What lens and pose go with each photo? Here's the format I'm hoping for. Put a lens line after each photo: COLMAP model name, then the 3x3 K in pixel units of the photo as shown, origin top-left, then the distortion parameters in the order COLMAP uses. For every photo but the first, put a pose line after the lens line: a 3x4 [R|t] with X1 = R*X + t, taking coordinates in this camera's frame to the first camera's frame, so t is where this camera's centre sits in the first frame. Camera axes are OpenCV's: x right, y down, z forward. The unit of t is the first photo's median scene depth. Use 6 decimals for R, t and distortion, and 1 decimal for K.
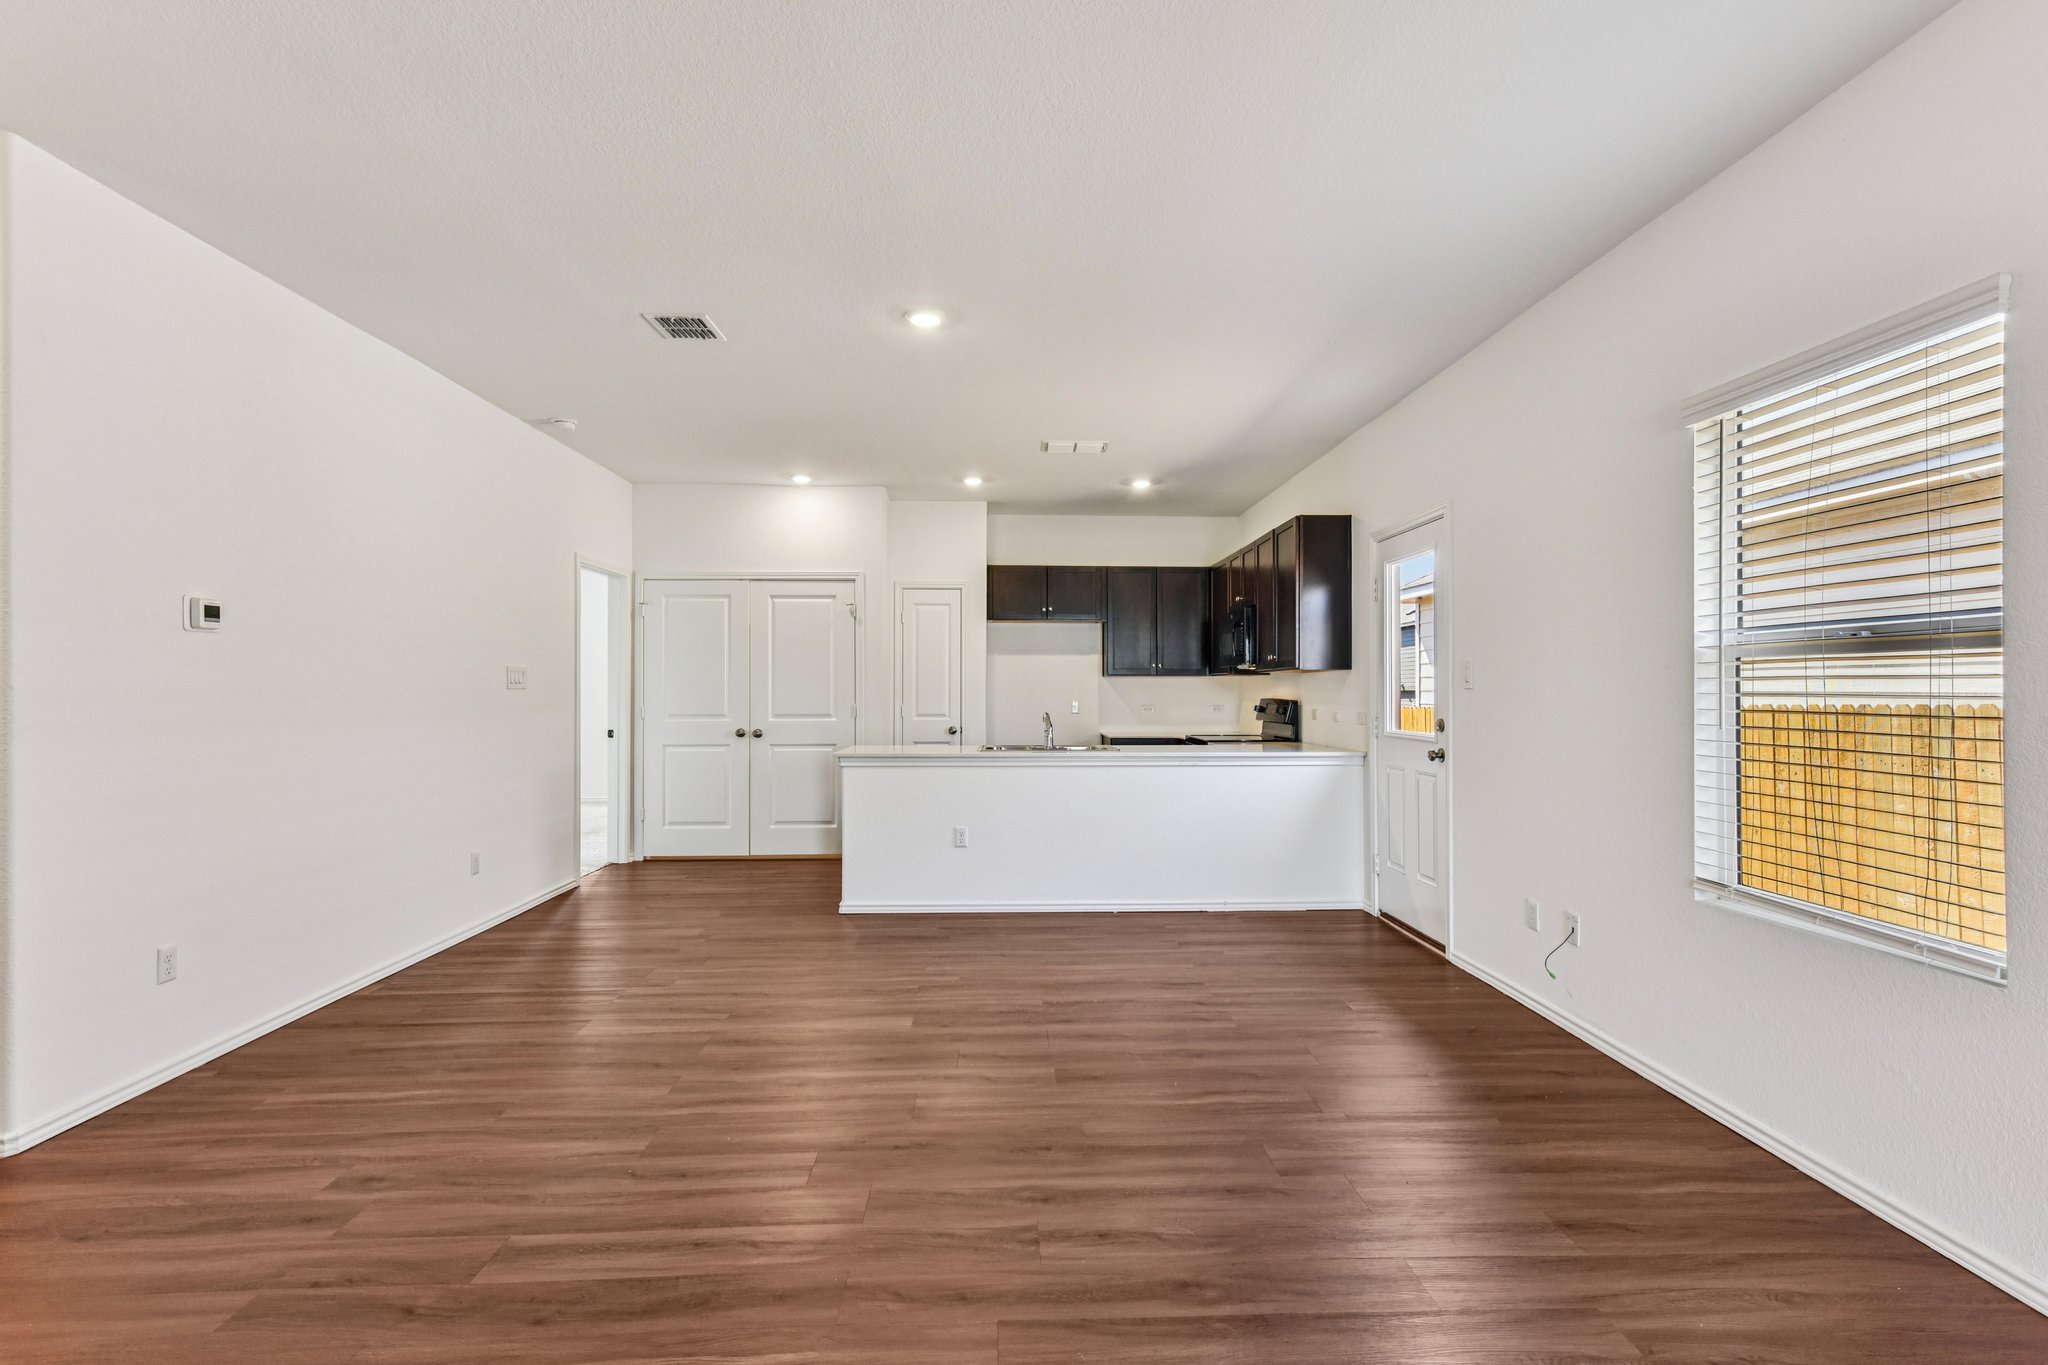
lens RADIAL K [[962.6, 0, 1024.0], [0, 962.6, 682.5], [0, 0, 1]] dist [0.025104, -0.000529]
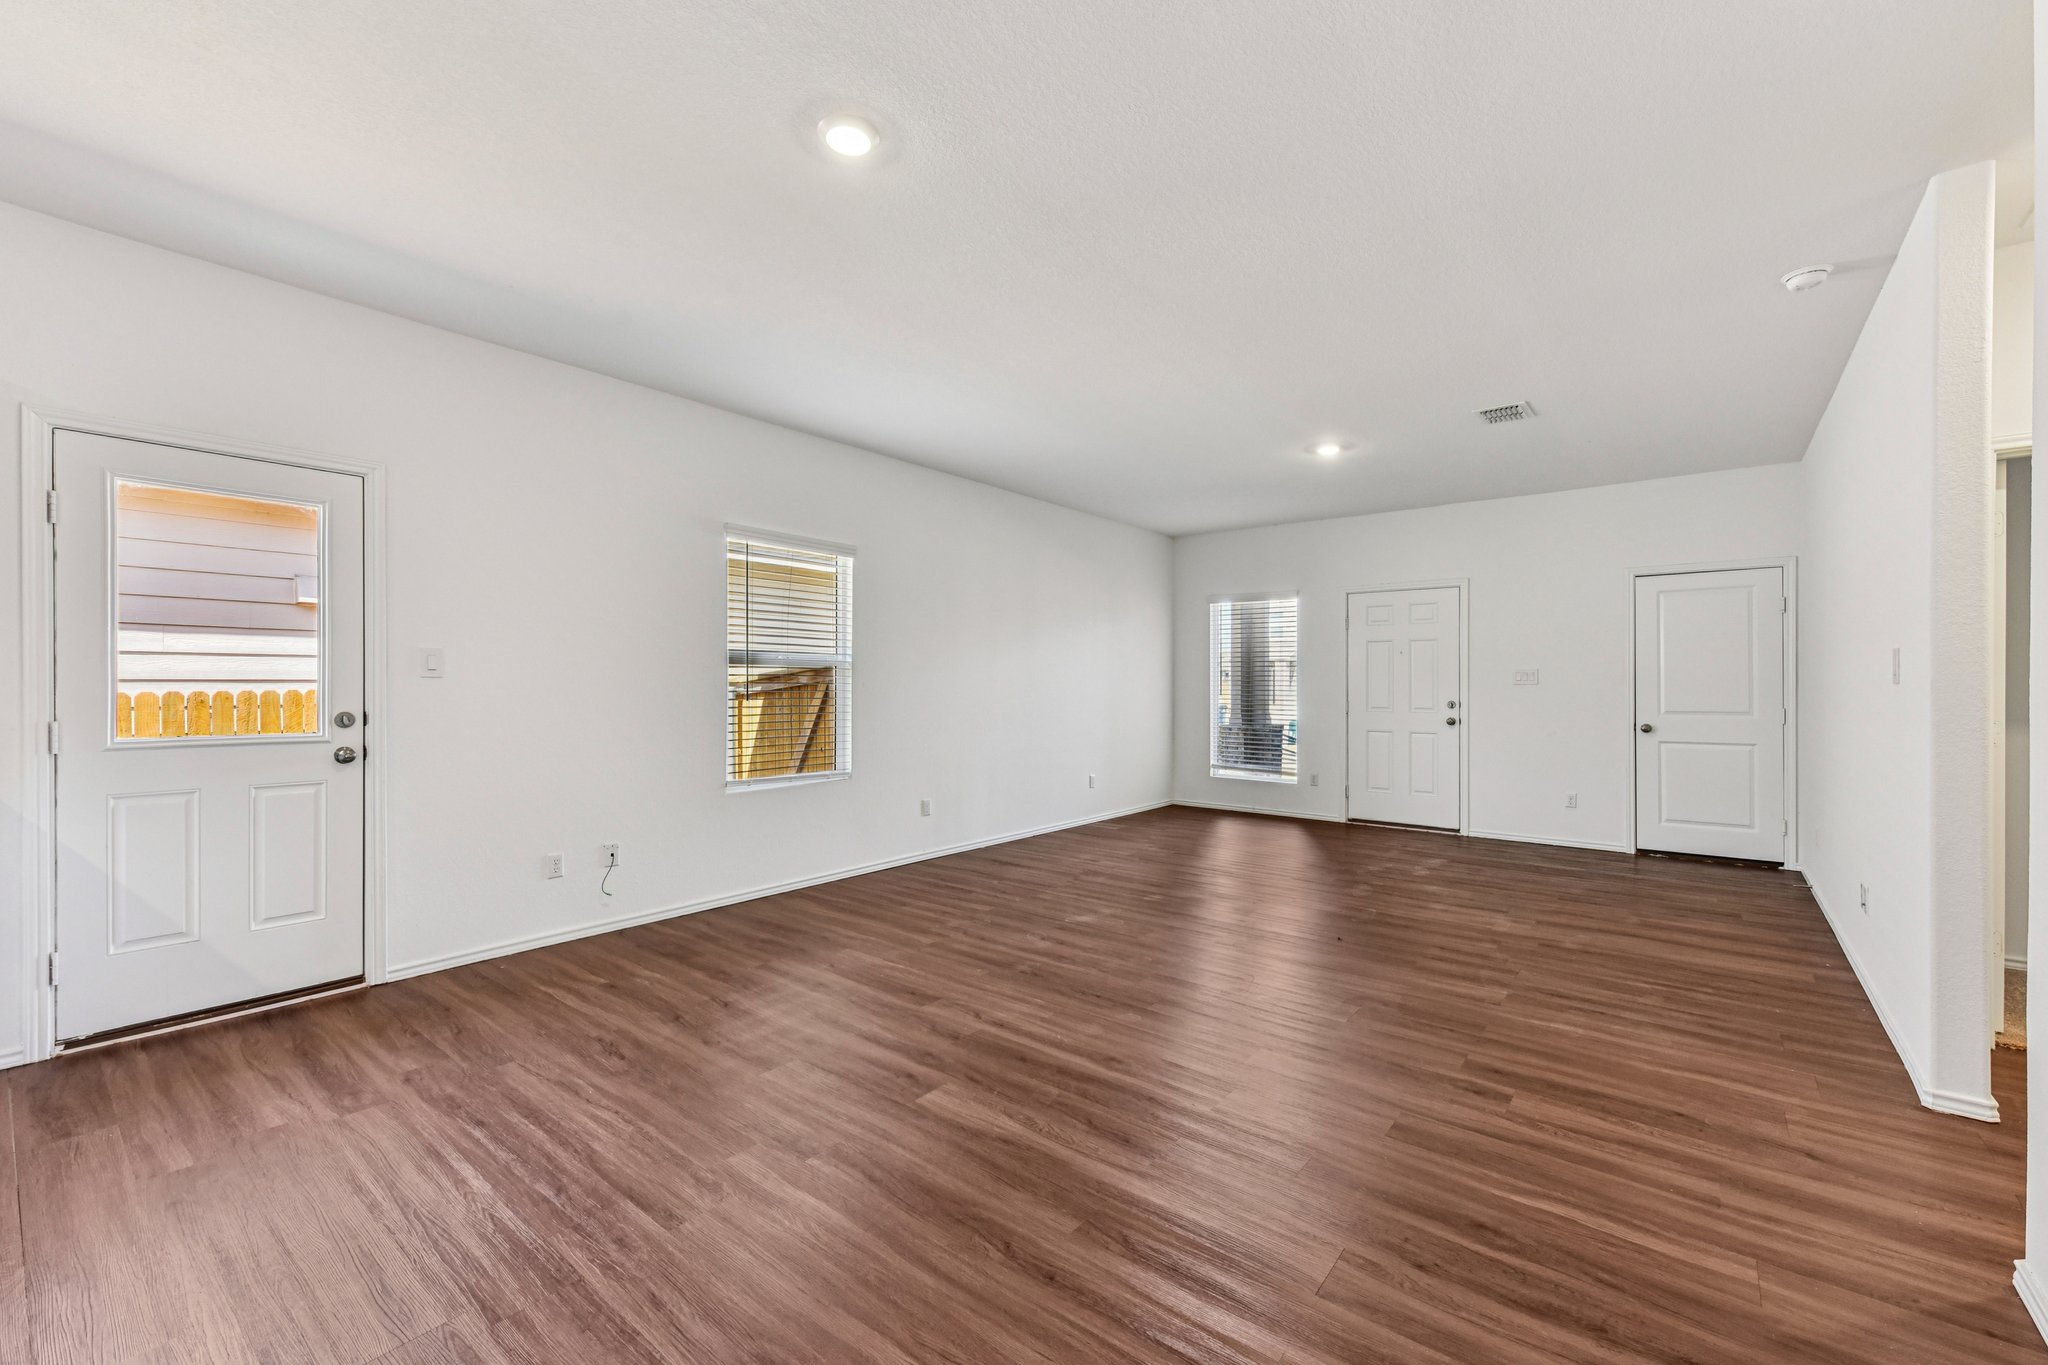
lens RADIAL K [[828.4, 0, 1024.0], [0, 828.4, 682.5], [0, 0, 1]] dist [-0.000131, 0.000010]
pose [[-0.750976, -0.002944, 0.660323, -0.867074], [-0.008359, 0.999952, -0.005049, 0.015014], [-0.660277, -0.009311, -0.750965, 2.011459]]
